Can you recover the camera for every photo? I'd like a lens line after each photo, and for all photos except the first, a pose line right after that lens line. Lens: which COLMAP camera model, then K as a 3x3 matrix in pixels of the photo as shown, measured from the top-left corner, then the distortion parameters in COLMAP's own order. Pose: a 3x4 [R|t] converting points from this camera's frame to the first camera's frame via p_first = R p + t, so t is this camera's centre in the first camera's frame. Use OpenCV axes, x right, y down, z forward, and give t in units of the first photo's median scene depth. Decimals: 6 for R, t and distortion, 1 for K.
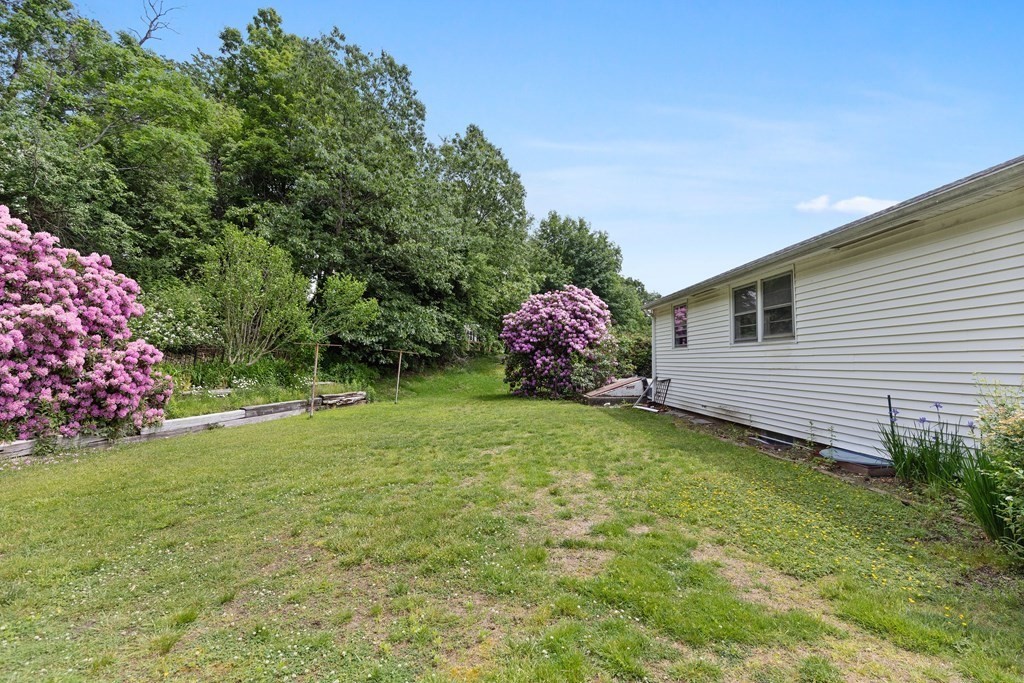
lens RADIAL K [[468.9, 0, 511.8], [0, 468.9, 345.2], [0, 0, 1]] dist [0.011565, -0.001270]
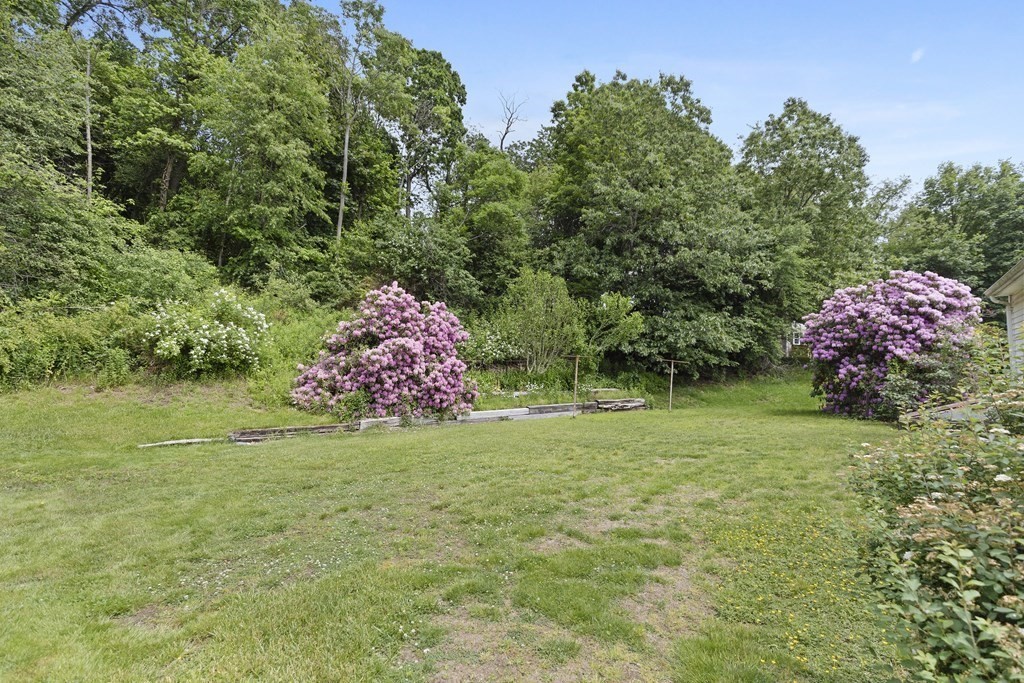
lens RADIAL K [[468.9, 0, 505.9], [0, 468.9, 342.0], [0, 0, 1]] dist [0.011565, -0.001270]
pose [[0.736613, -0.039389, -0.675167, 0.187043], [0.023996, 0.999196, -0.032113, -0.003323], [0.675889, 0.007454, 0.736966, 0.003378]]
